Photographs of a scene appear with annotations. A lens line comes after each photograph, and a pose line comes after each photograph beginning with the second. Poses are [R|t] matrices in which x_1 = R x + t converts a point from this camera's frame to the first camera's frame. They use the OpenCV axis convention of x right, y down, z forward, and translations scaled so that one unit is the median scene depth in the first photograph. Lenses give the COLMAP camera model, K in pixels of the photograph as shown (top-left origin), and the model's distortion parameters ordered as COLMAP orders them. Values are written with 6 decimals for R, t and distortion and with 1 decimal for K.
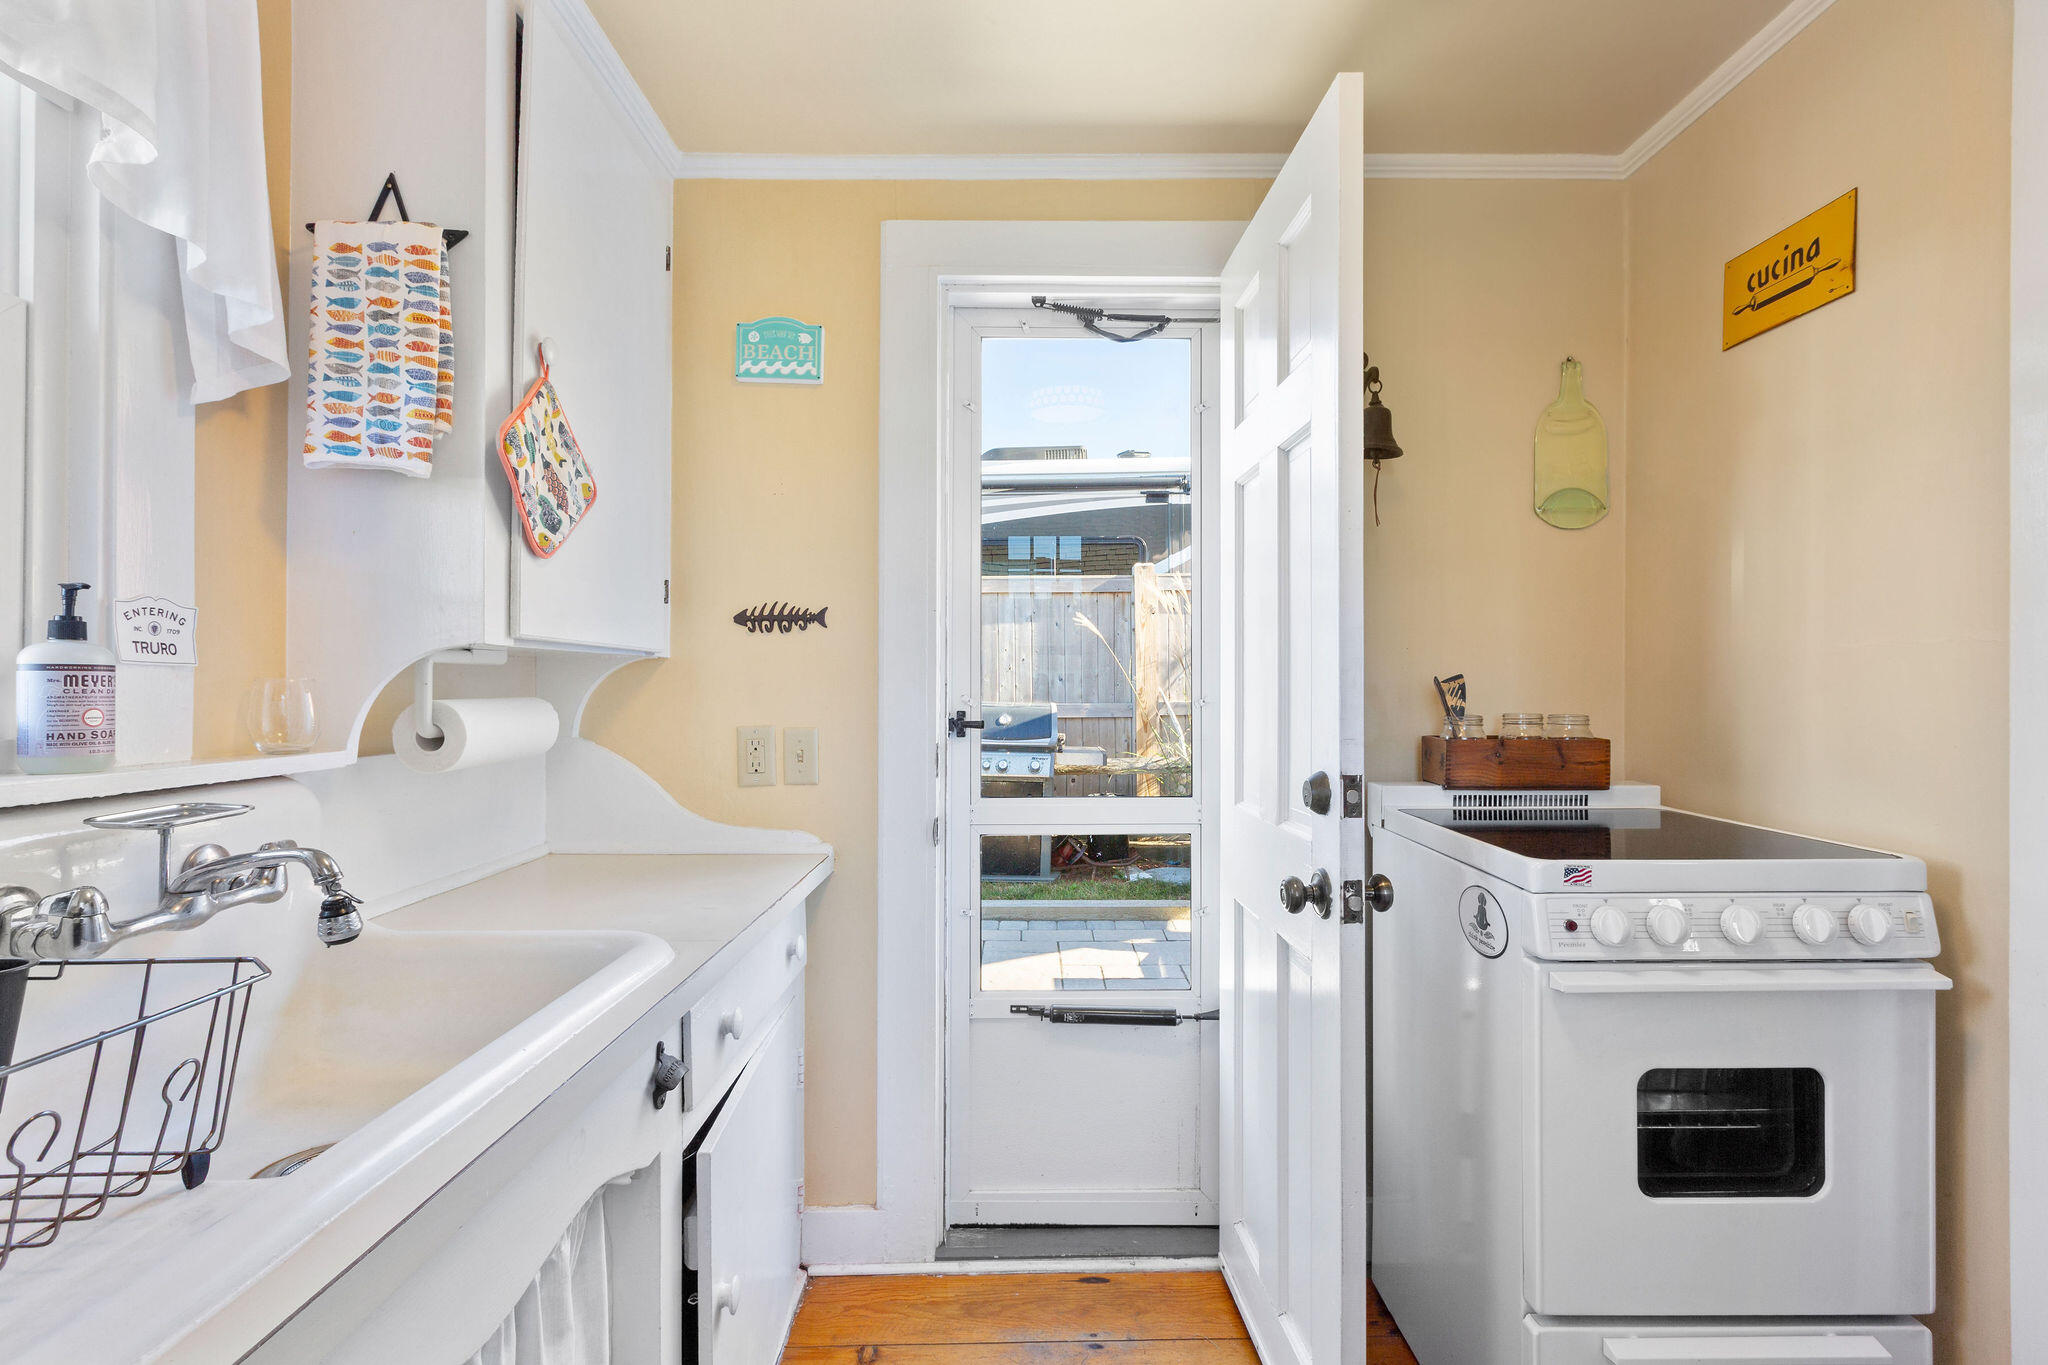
lens RADIAL K [[930.0, 0, 1039.1], [0, 930.0, 687.3], [0, 0, 1]] dist [-0.005684, 0.000790]
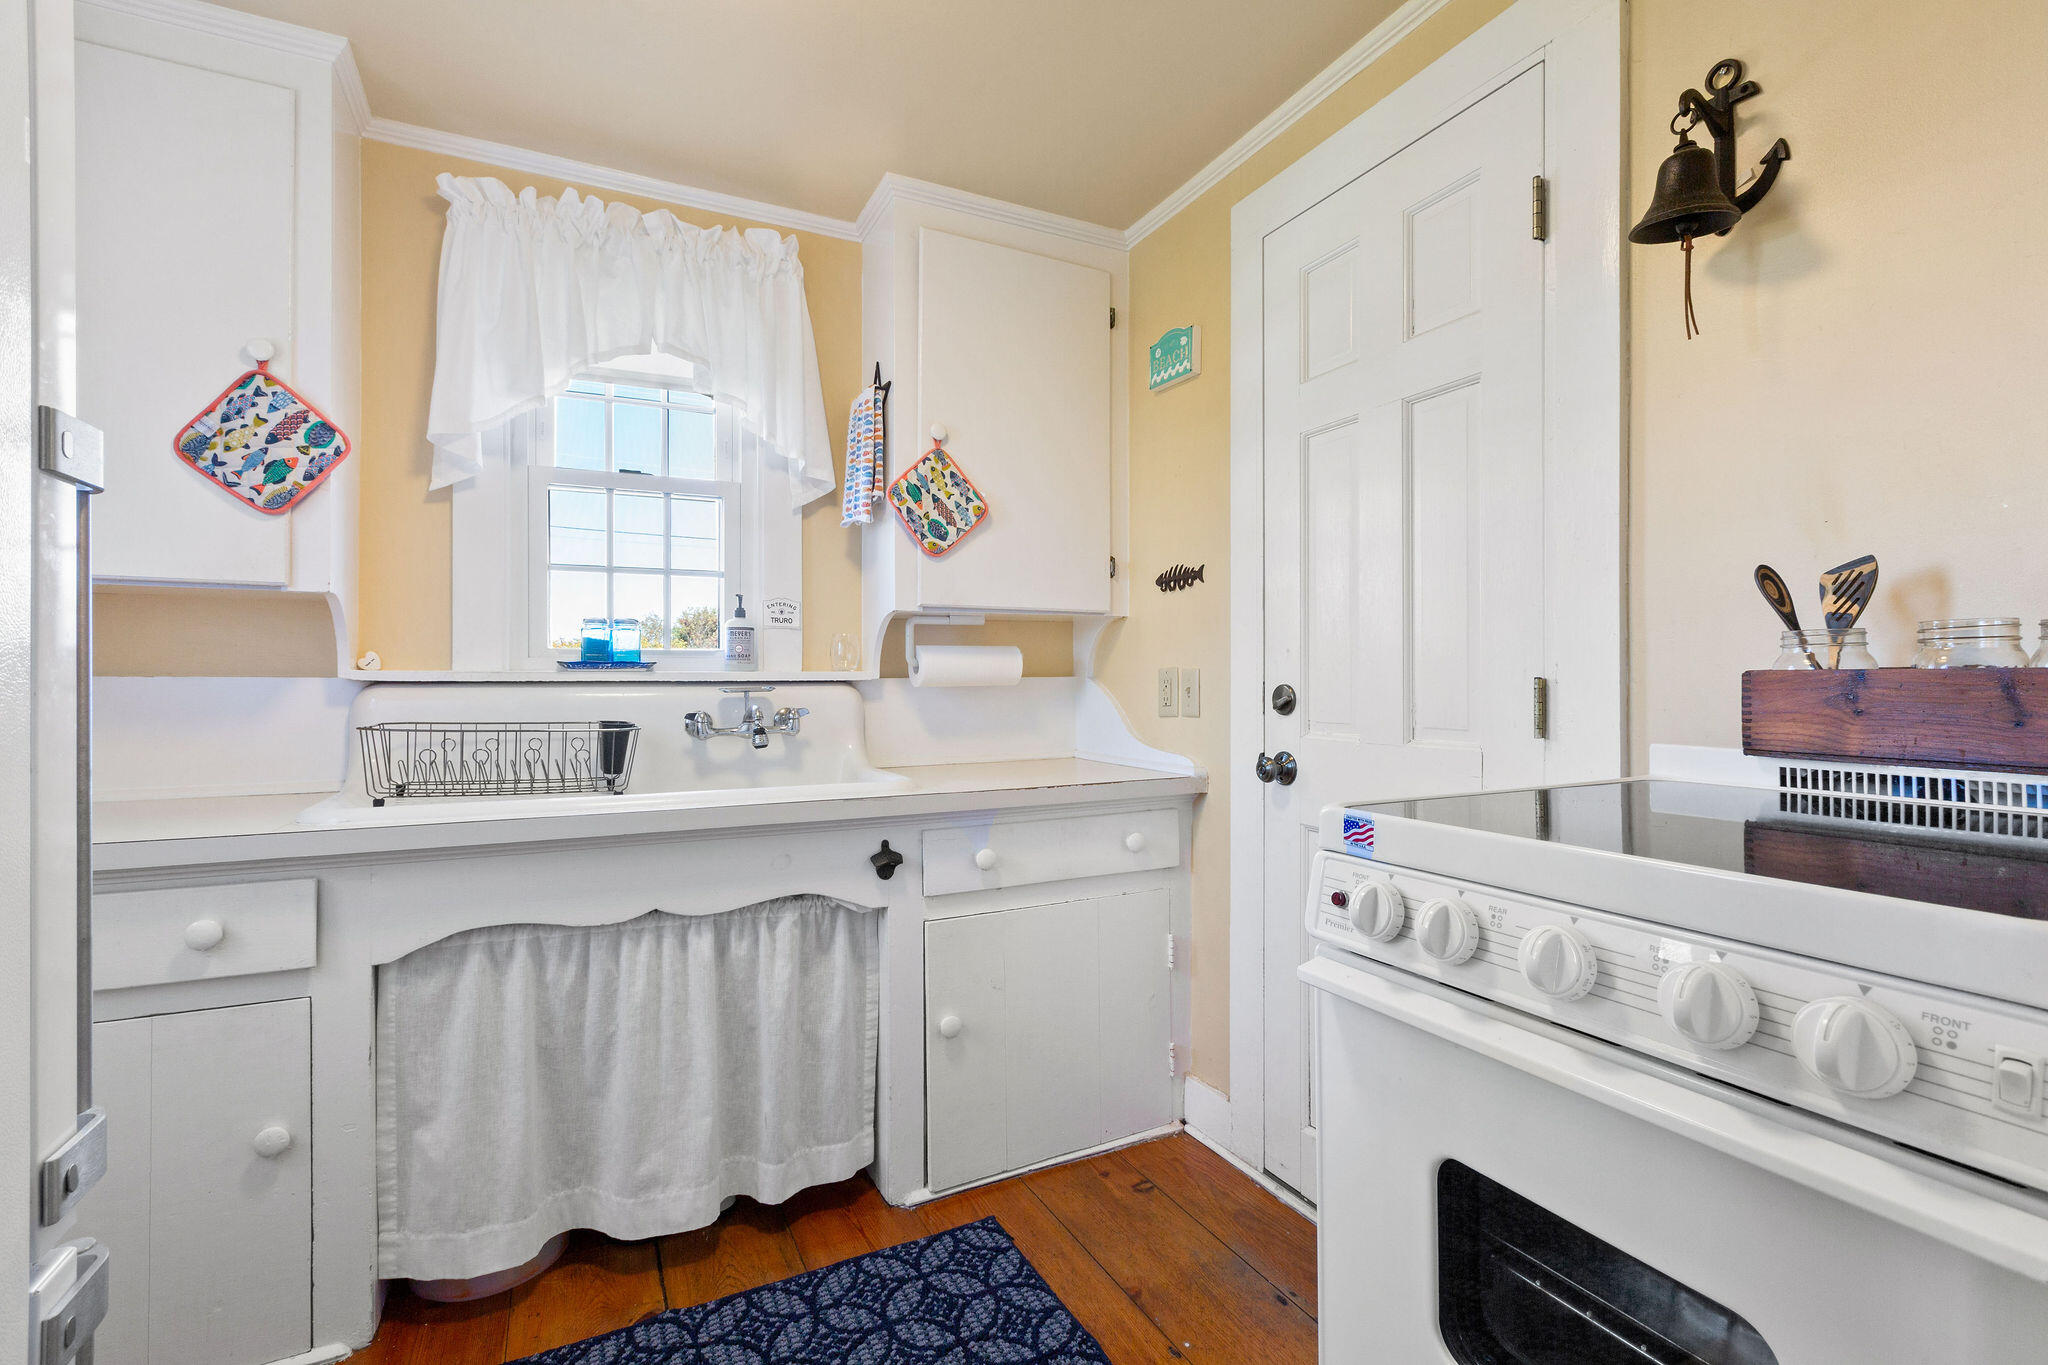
lens RADIAL K [[930.0, 0, 1043.4], [0, 930.0, 676.2], [0, 0, 1]] dist [-0.005684, 0.000790]
pose [[0.436714, -0.006037, -0.899580, 0.756322], [0.005011, 0.999978, -0.004278, 0.059174], [0.899586, -0.002639, 0.436735, 0.327686]]
